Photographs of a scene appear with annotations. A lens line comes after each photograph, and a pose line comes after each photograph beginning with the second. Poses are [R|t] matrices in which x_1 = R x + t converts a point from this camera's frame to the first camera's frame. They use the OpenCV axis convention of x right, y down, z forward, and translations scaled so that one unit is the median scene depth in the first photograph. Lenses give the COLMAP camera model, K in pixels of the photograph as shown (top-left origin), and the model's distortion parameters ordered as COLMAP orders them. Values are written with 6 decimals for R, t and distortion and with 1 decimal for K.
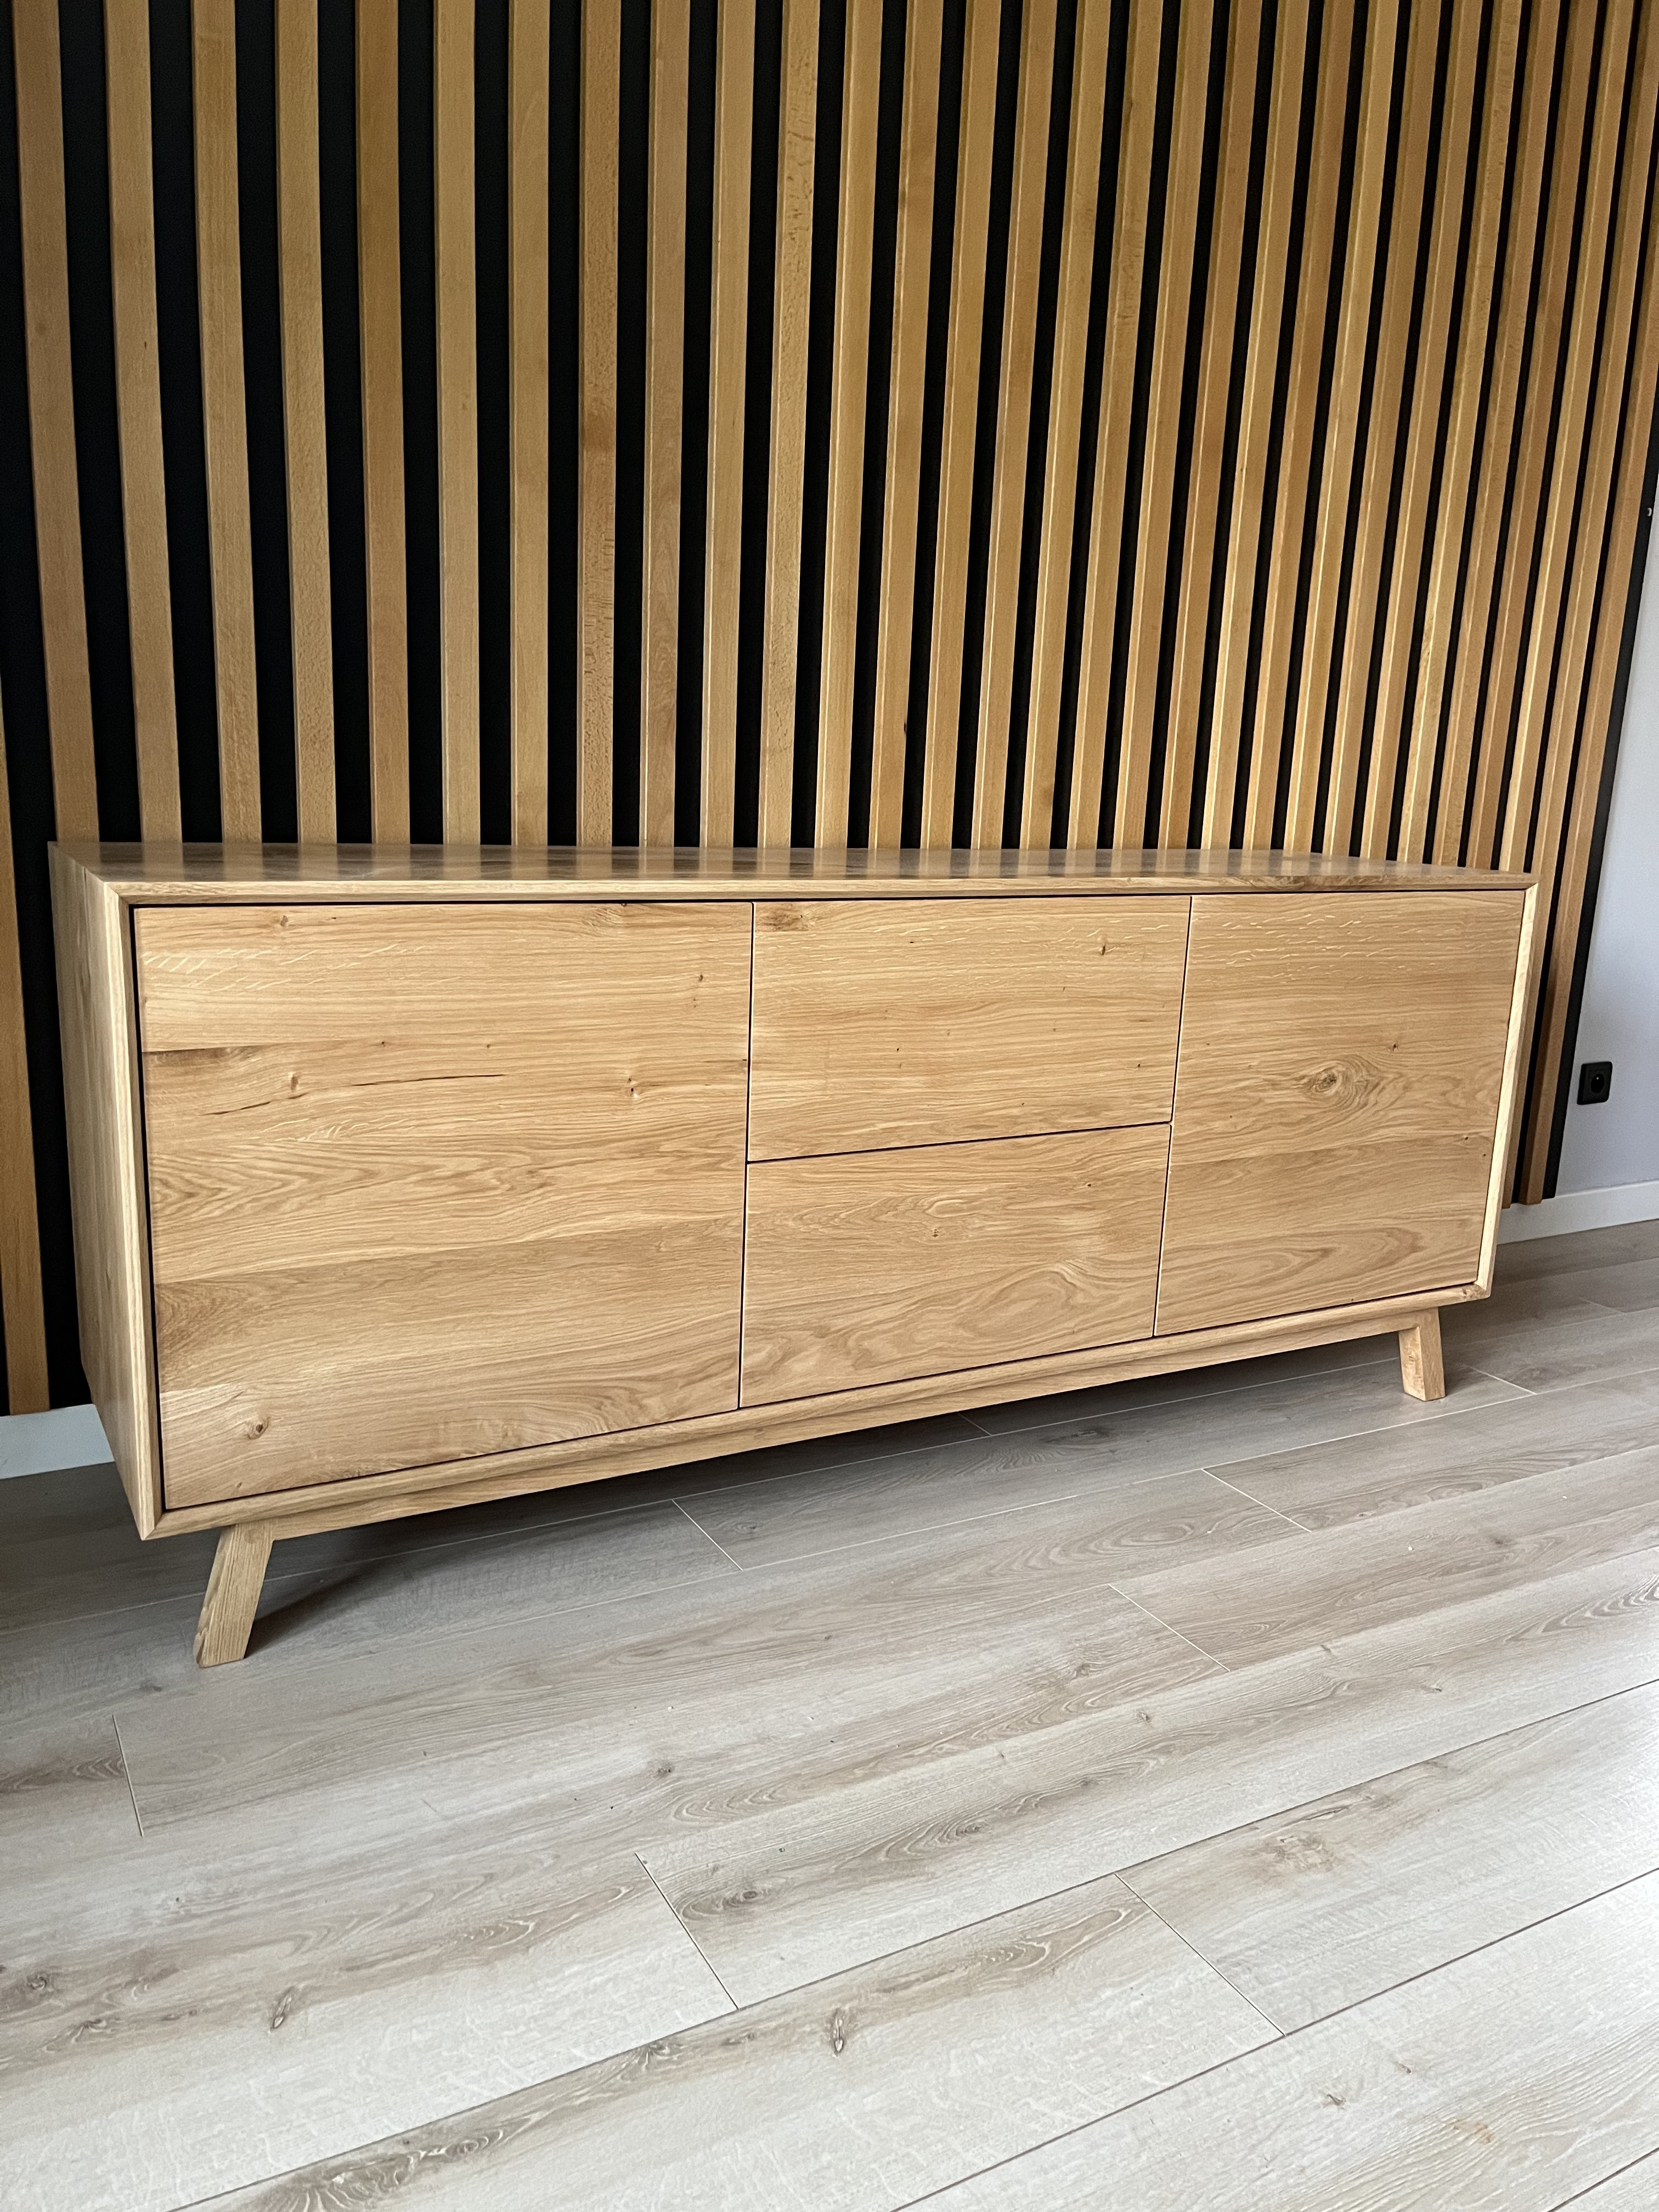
lens RADIAL K [[1658.5, 0, 855.3], [0, 1658.5, 1107.2], [0, 0, 1]] dist [0.055294, -0.089681]
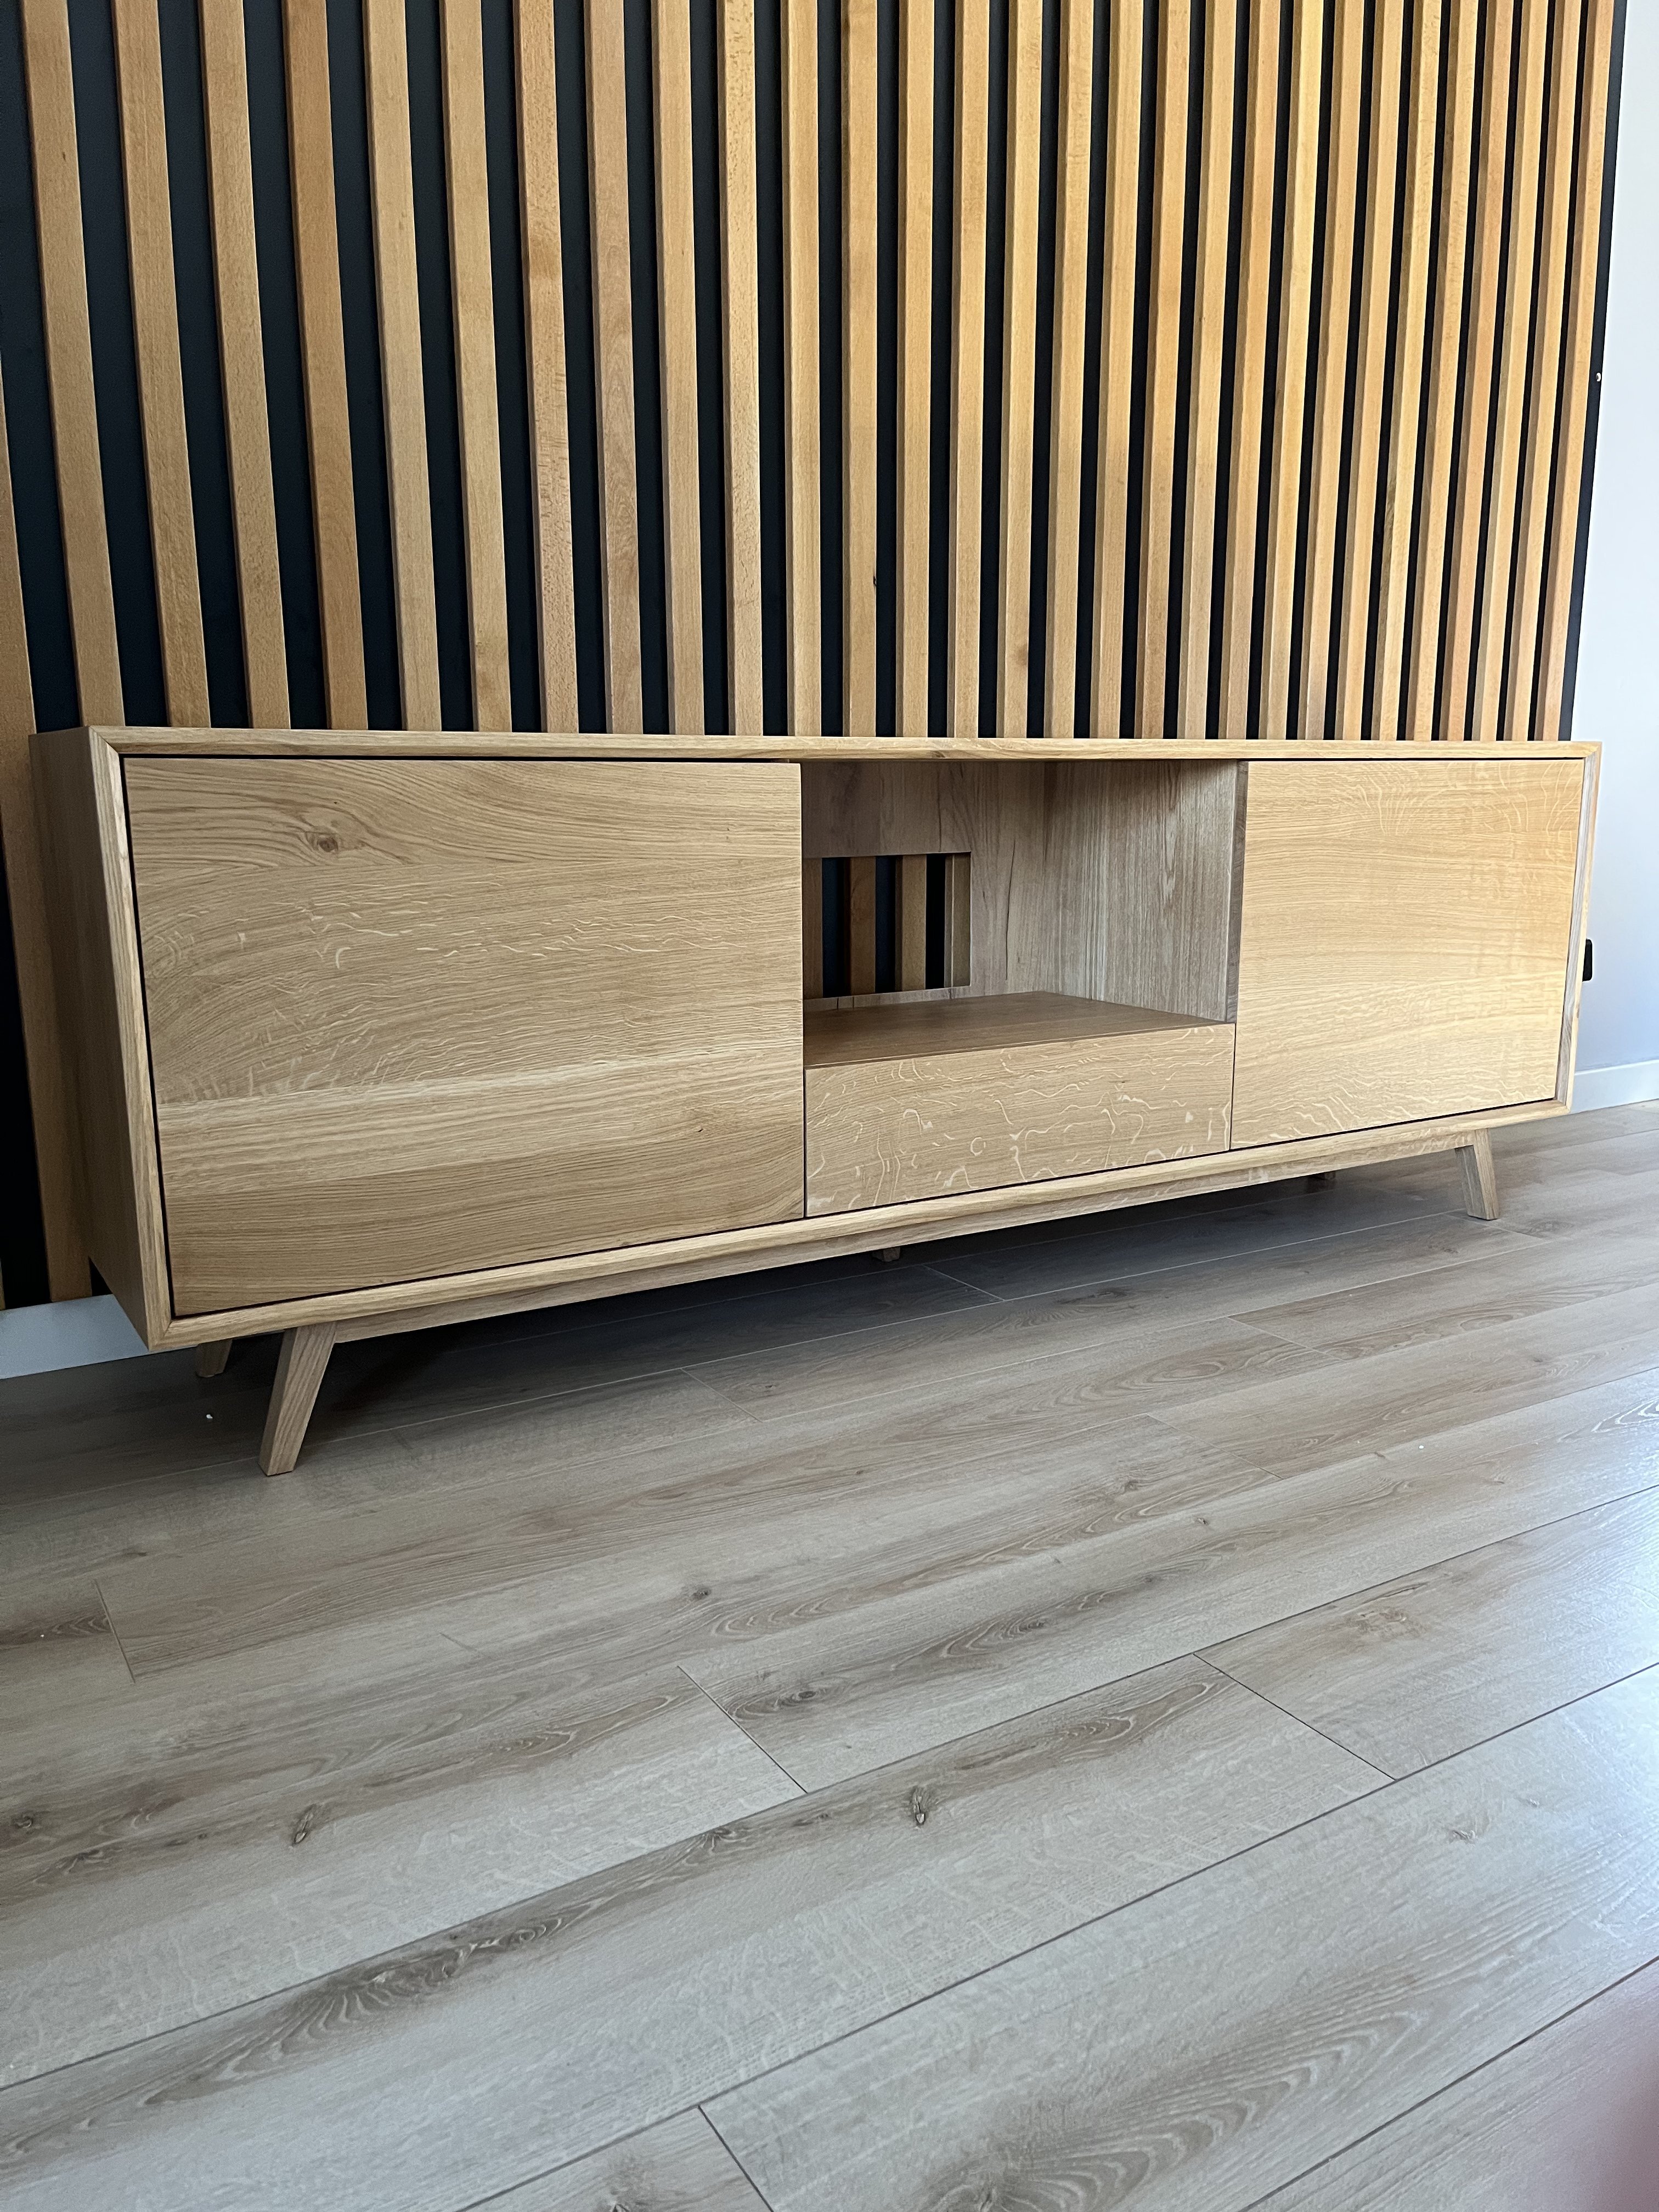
lens RADIAL K [[1658.5, 0, 879.4], [0, 1658.5, 1109.6], [0, 0, 1]] dist [0.055294, -0.089681]
pose [[0.997737, -0.052170, 0.042418, -0.041415], [0.052720, 0.998538, -0.011947, 0.148249], [-0.041732, 0.014156, 0.999029, 0.064898]]
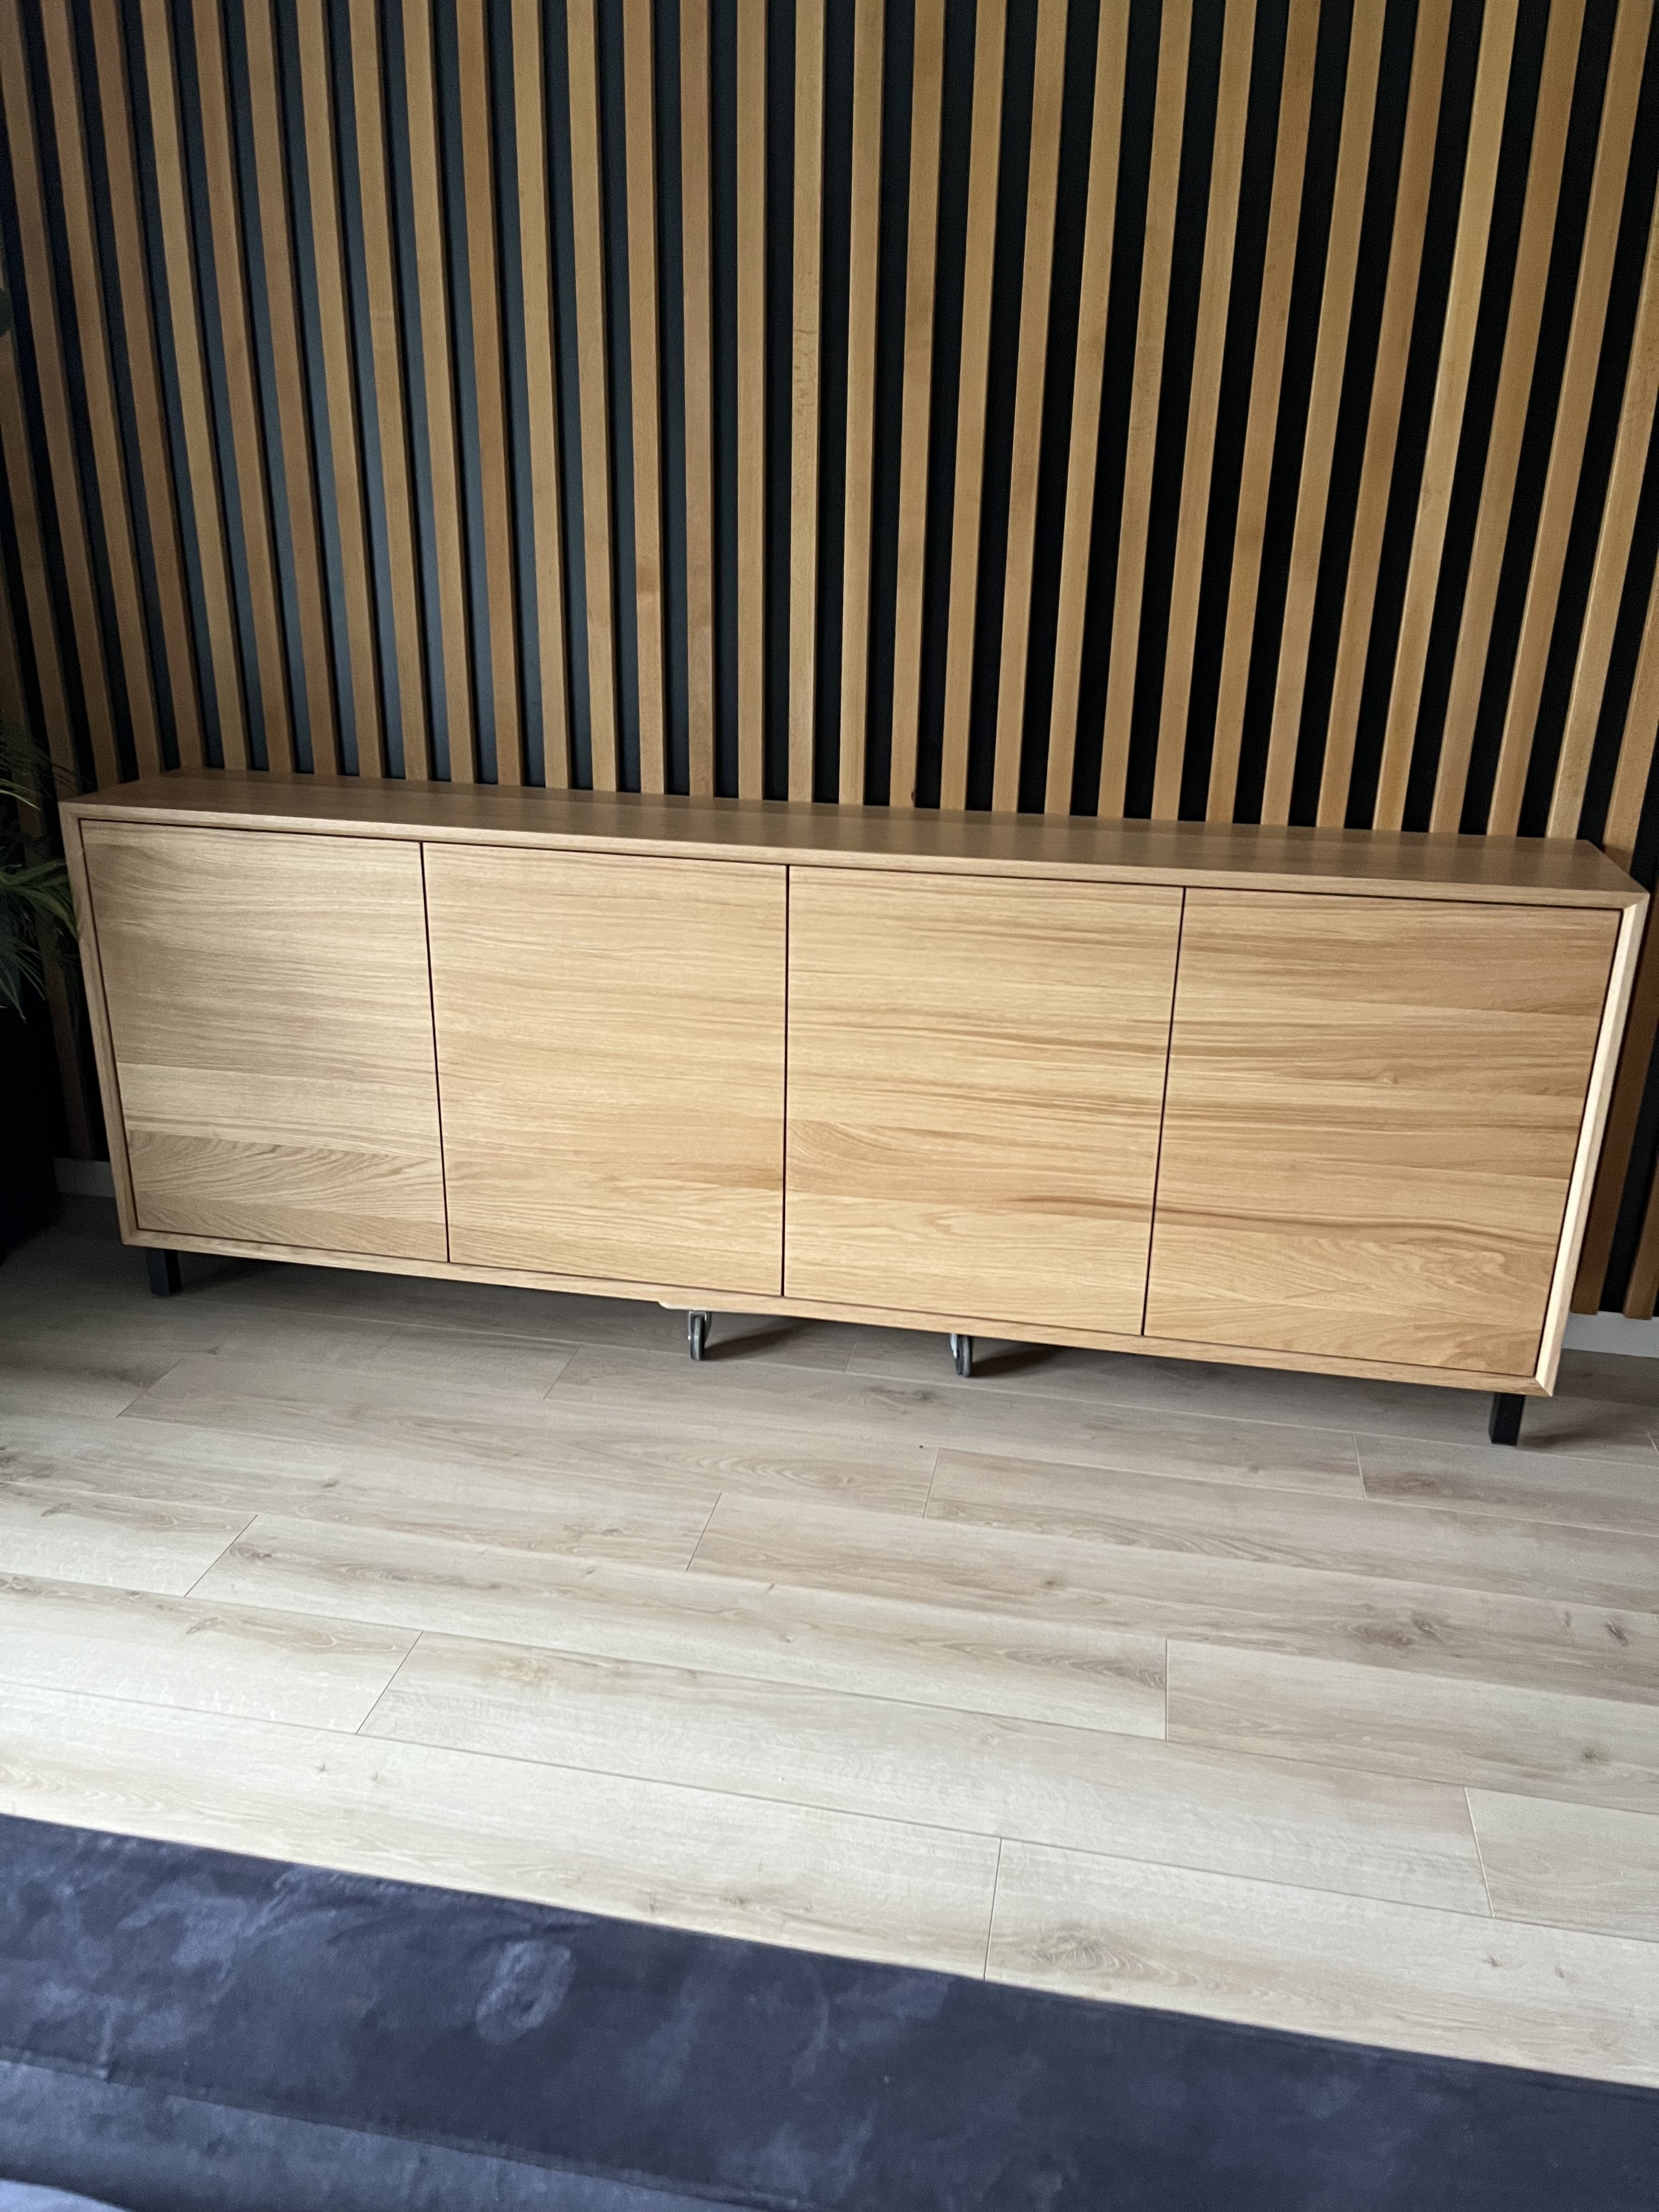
lens RADIAL K [[1658.5, 0, 831.6], [0, 1658.5, 1106.1], [0, 0, 1]] dist [0.055294, -0.089681]
pose [[0.767239, 0.202777, -0.608462, 1.263951], [-0.124886, 0.977779, 0.168380, -0.336676], [0.629085, -0.053200, 0.775514, 0.027653]]
